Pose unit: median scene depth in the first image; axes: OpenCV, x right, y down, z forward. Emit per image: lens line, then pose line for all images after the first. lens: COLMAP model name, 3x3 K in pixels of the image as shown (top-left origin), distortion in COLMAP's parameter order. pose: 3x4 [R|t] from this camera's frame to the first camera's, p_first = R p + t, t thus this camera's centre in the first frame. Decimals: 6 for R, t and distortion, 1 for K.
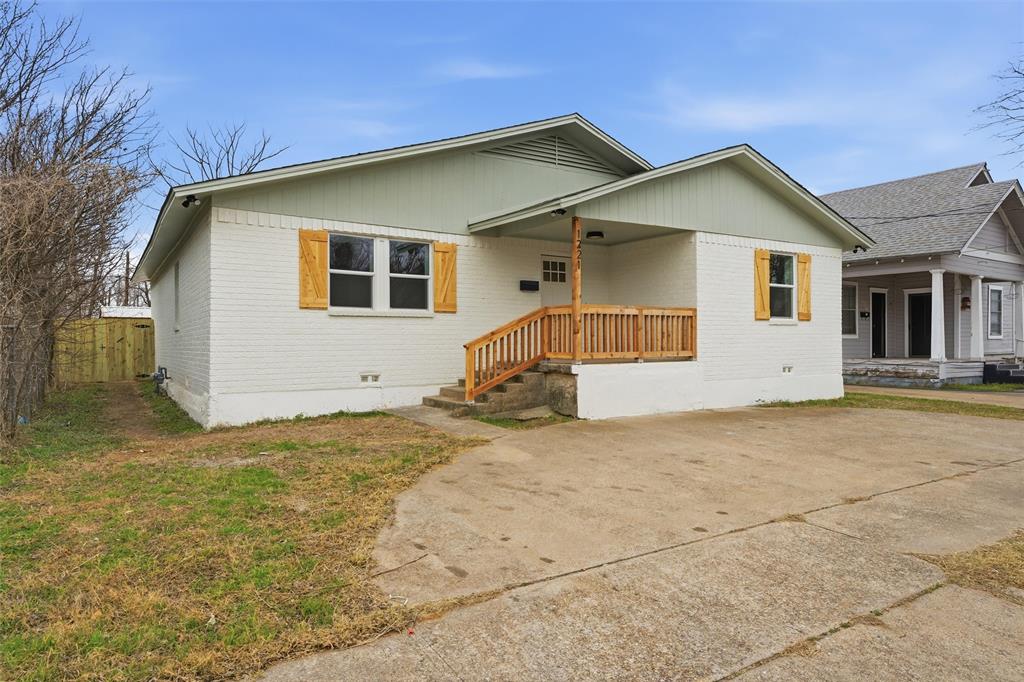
lens RADIAL K [[410.1, 0, 511.6], [0, 410.1, 334.4], [0, 0, 1]] dist [0.001055, 0.000263]
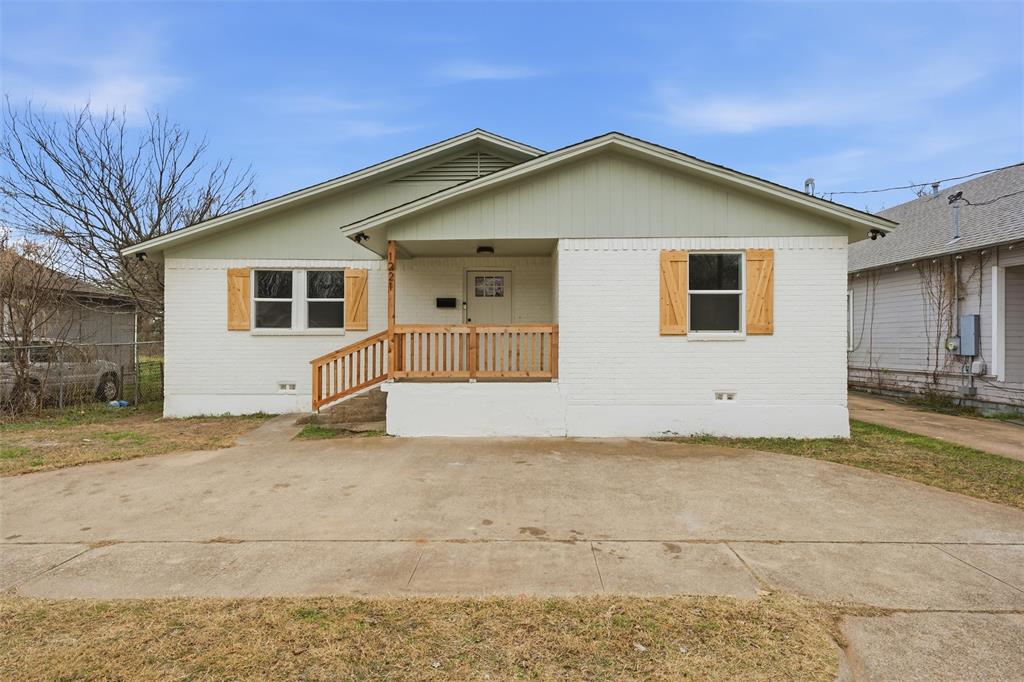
lens RADIAL K [[402.1, 0, 513.7], [0, 402.1, 344.0], [0, 0, 1]] dist [0.000140, 0.000302]
pose [[0.930912, 0.003224, -0.365228, 0.695945], [-0.000190, 0.999965, 0.008343, -0.028223], [0.365242, -0.007697, 0.930881, 0.140232]]
